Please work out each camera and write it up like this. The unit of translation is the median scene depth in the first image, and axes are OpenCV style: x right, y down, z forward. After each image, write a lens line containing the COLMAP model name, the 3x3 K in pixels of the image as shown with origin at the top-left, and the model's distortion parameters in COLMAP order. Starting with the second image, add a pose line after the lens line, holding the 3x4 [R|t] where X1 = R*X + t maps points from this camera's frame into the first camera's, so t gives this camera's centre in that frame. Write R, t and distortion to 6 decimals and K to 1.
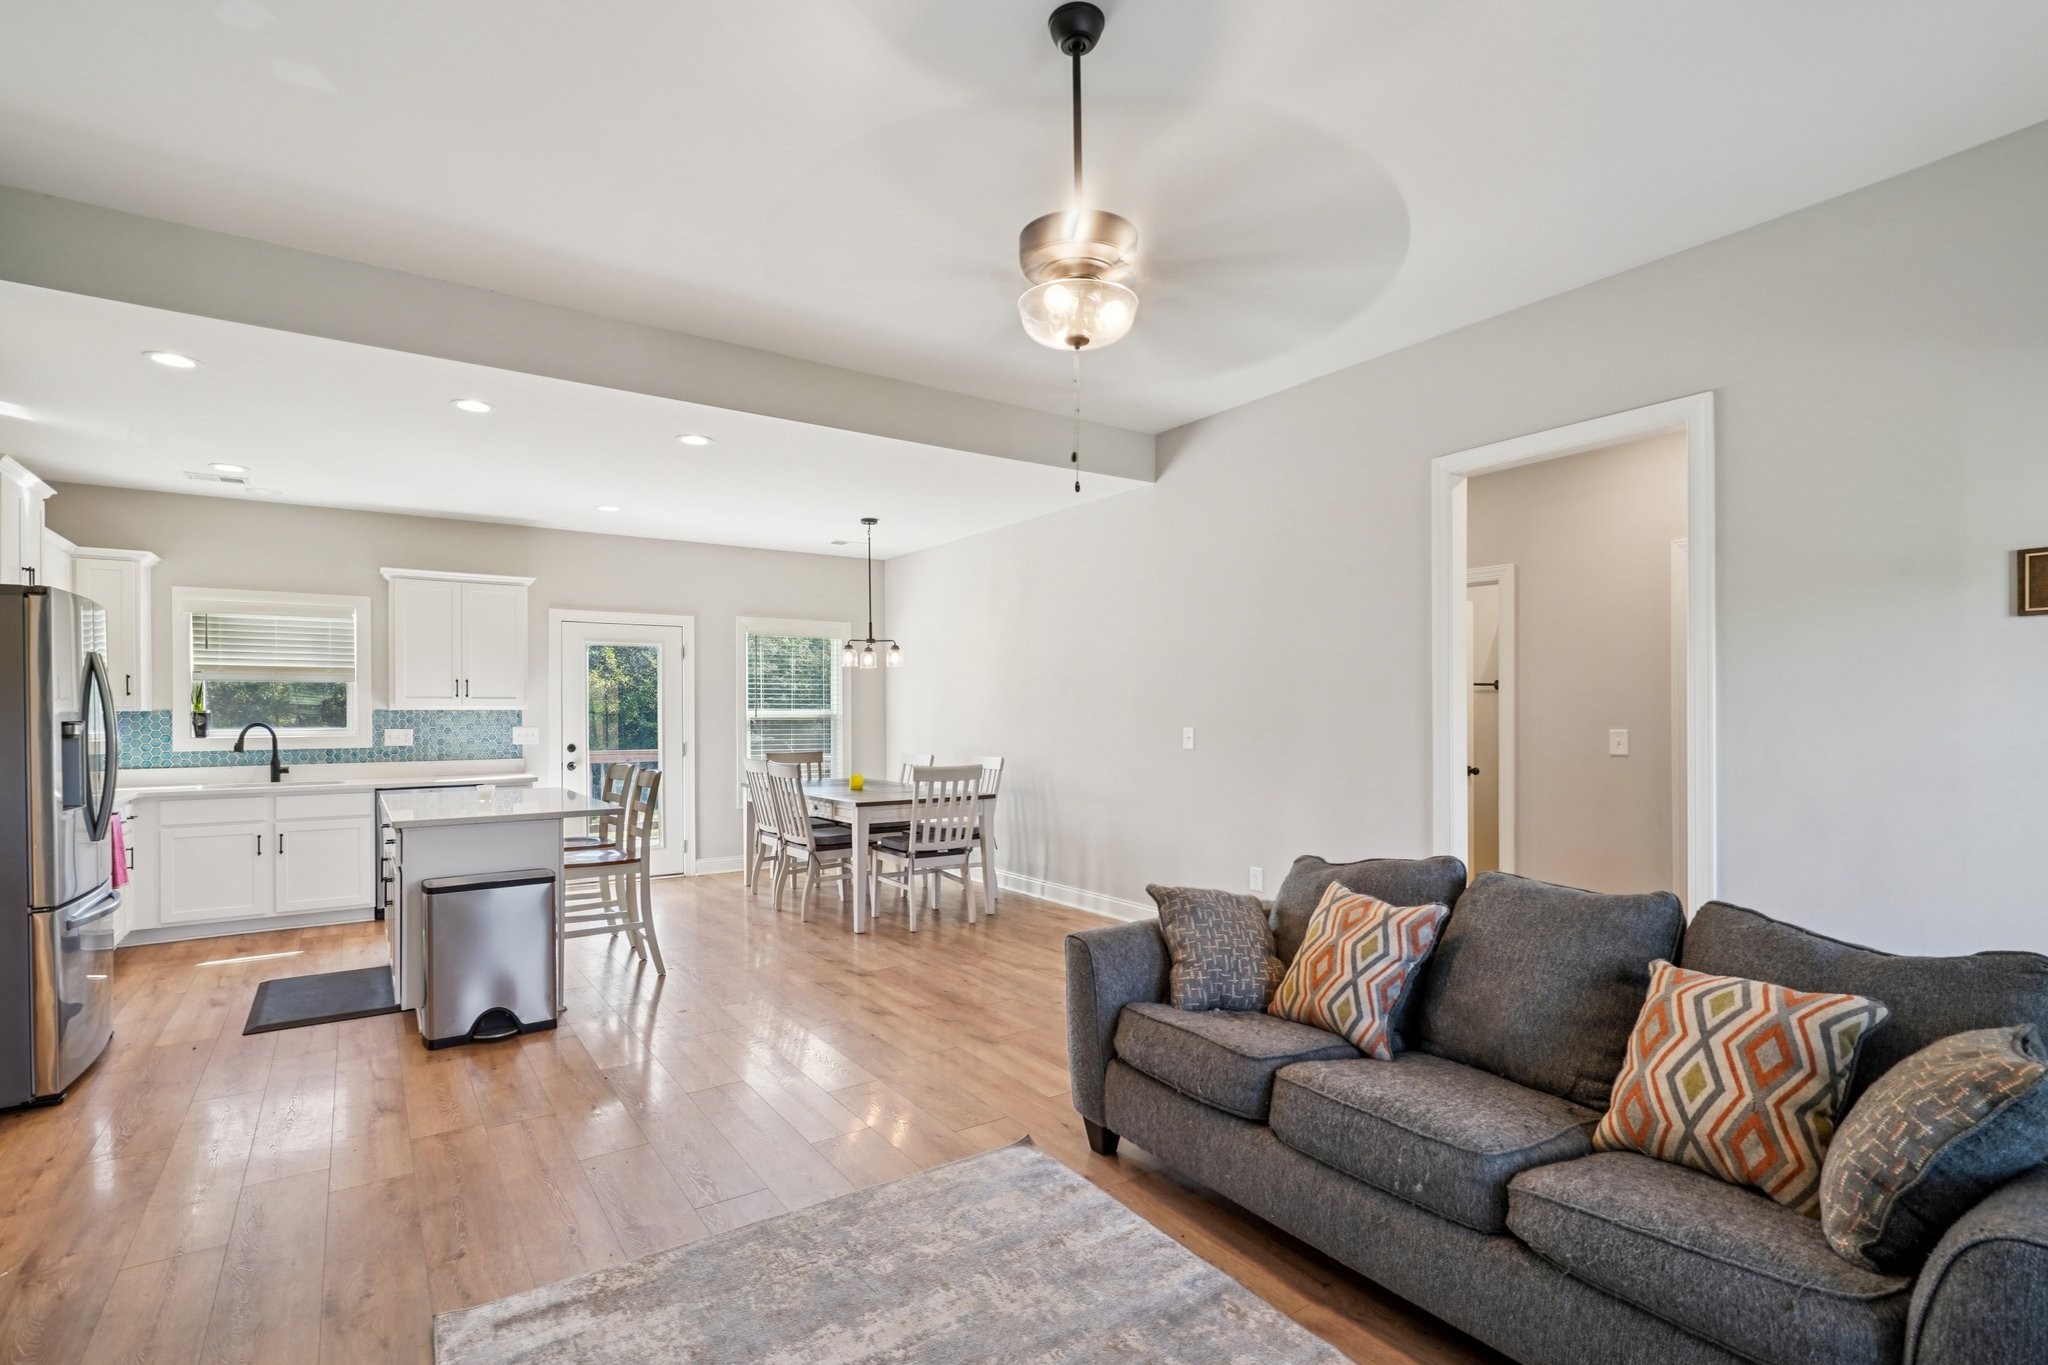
lens RADIAL K [[949.2, 0, 1020.7], [0, 949.2, 714.0], [0, 0, 1]] dist [-0.011557, -0.000651]
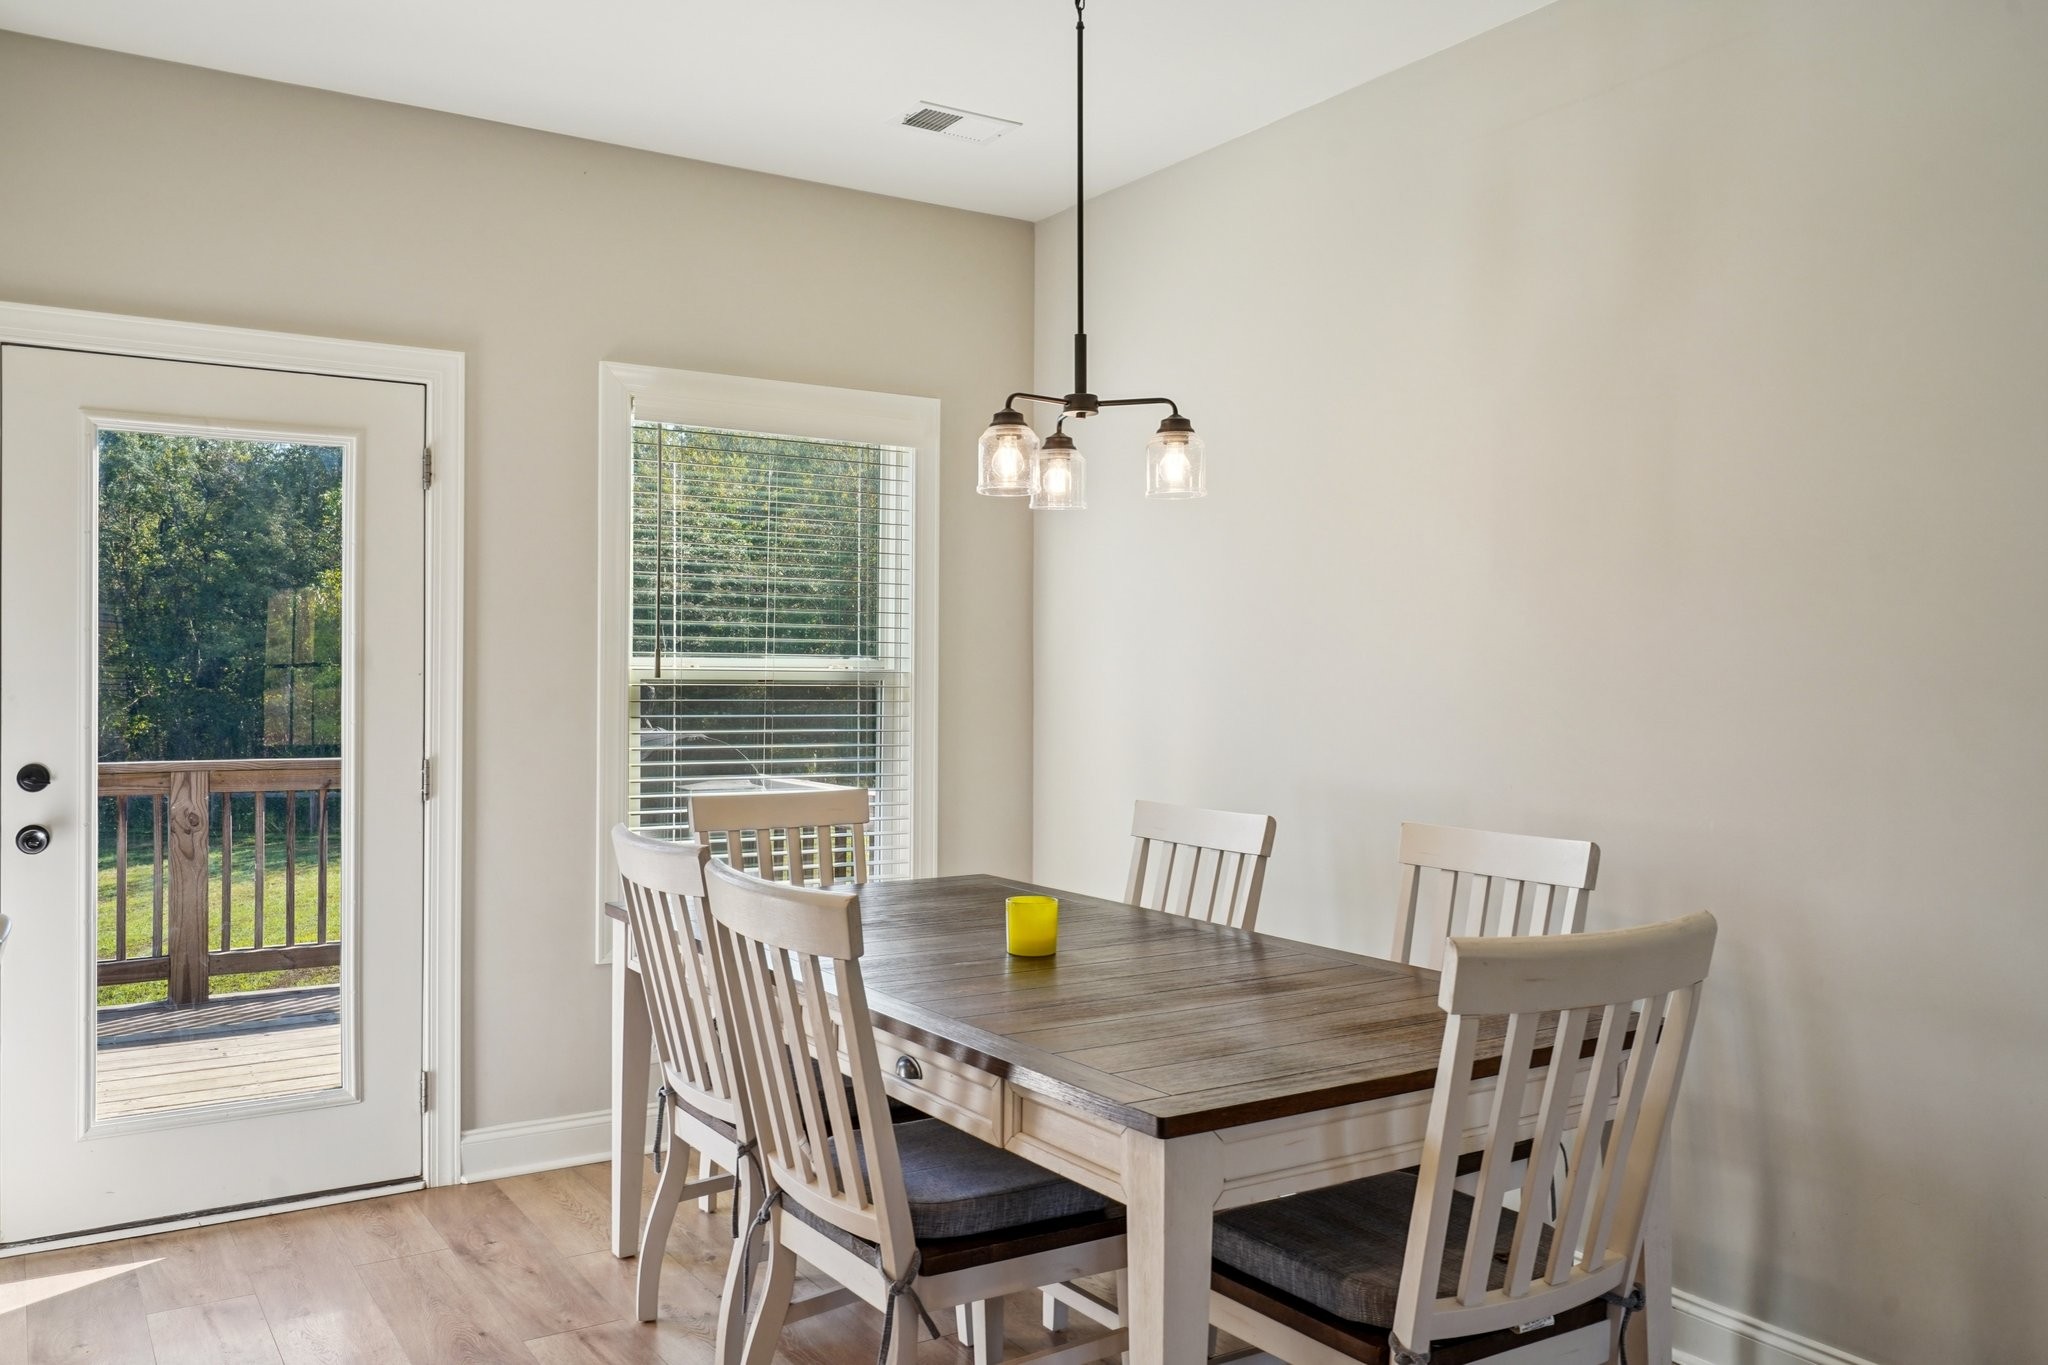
lens RADIAL K [[1602.8, 0, 1032.5], [0, 1602.8, 665.8], [0, 0, 1]] dist [-0.007059, -0.002969]
pose [[0.999221, 0.009758, -0.038227, -0.146921], [-0.009965, 0.999937, -0.005224, 0.000963], [0.038173, 0.005601, 0.999255, 0.517252]]
